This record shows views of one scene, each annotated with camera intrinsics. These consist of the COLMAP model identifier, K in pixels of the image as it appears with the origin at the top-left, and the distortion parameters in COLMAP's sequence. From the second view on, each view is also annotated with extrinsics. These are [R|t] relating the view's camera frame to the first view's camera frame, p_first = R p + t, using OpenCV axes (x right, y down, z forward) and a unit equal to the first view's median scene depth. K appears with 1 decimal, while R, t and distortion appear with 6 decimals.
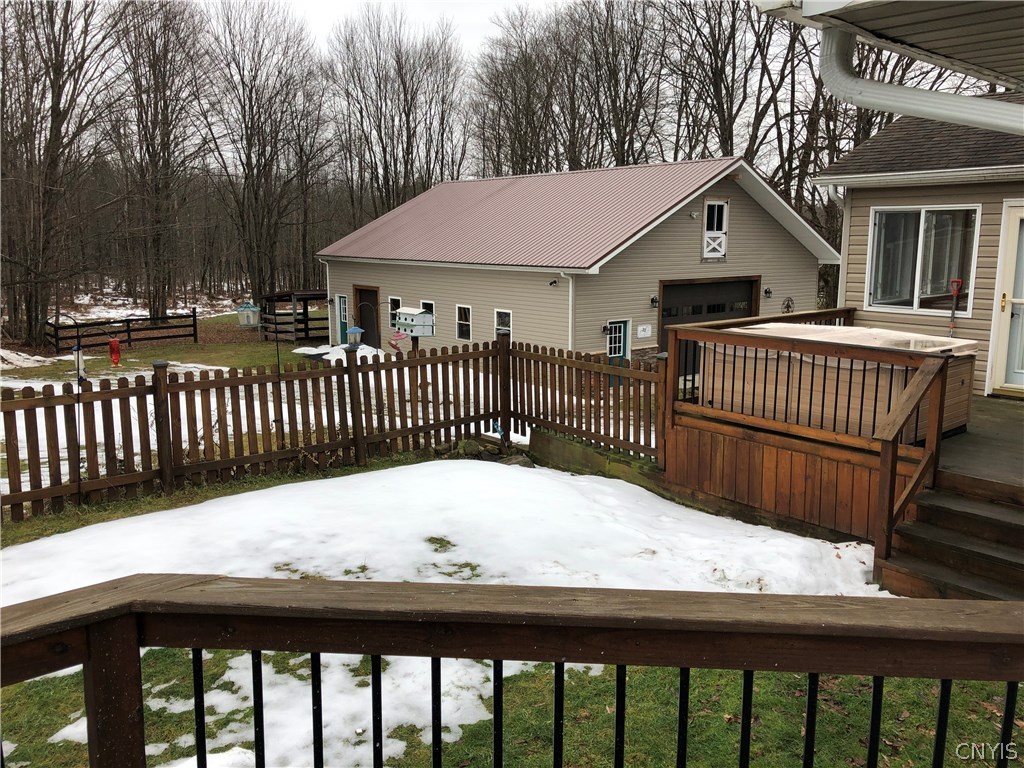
lens RADIAL K [[837.8, 0, 513.9], [0, 837.8, 381.8], [0, 0, 1]] dist [0.032188, -0.035575]
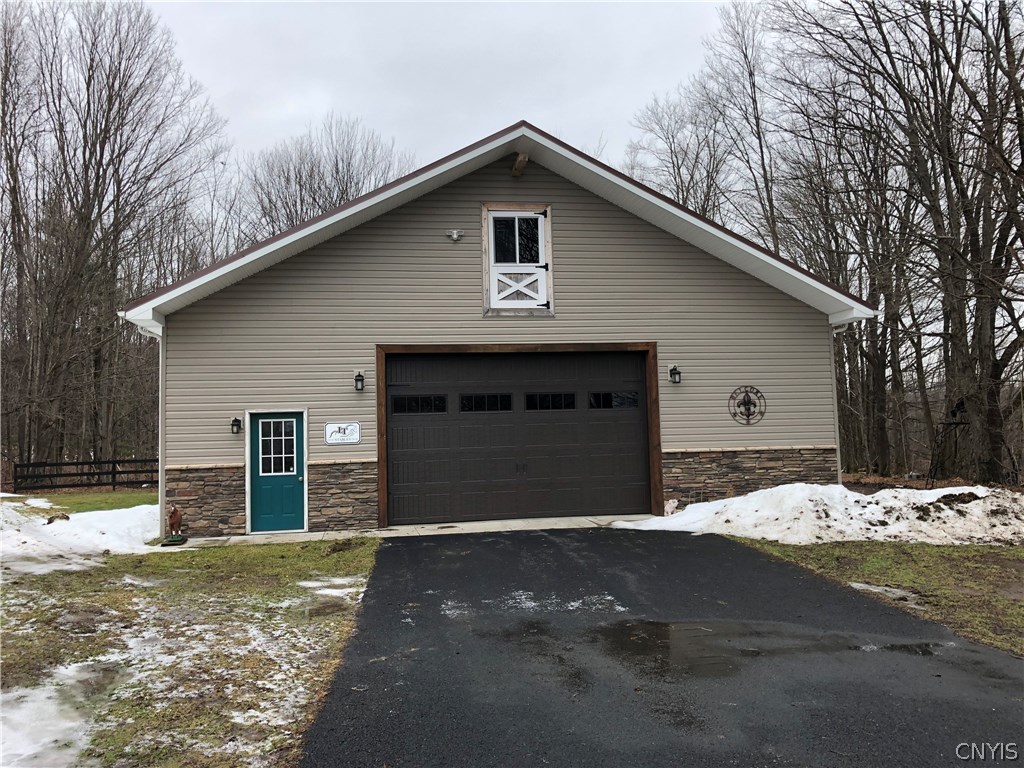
lens RADIAL K [[837.8, 0, 509.6], [0, 837.8, 382.9], [0, 0, 1]] dist [0.032188, -0.035575]
pose [[0.871144, -0.055650, -0.487864, 0.506356], [-0.056282, 0.975692, -0.211795, 0.019357], [0.487792, 0.211962, 0.846836, 0.536982]]
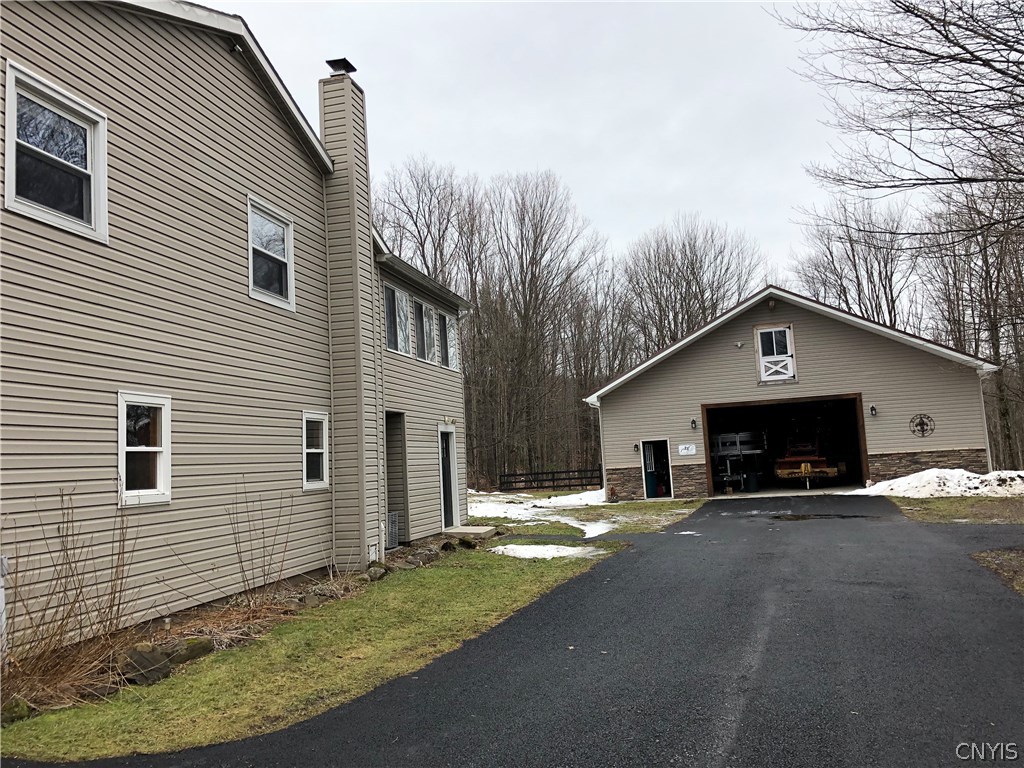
lens RADIAL K [[837.8, 0, 506.9], [0, 837.8, 384.7], [0, 0, 1]] dist [0.032188, -0.035575]
pose [[0.577813, -0.115106, -0.808011, 0.896613], [-0.082048, 0.976798, -0.197823, 0.093992], [0.812035, 0.180600, 0.554963, 0.144283]]
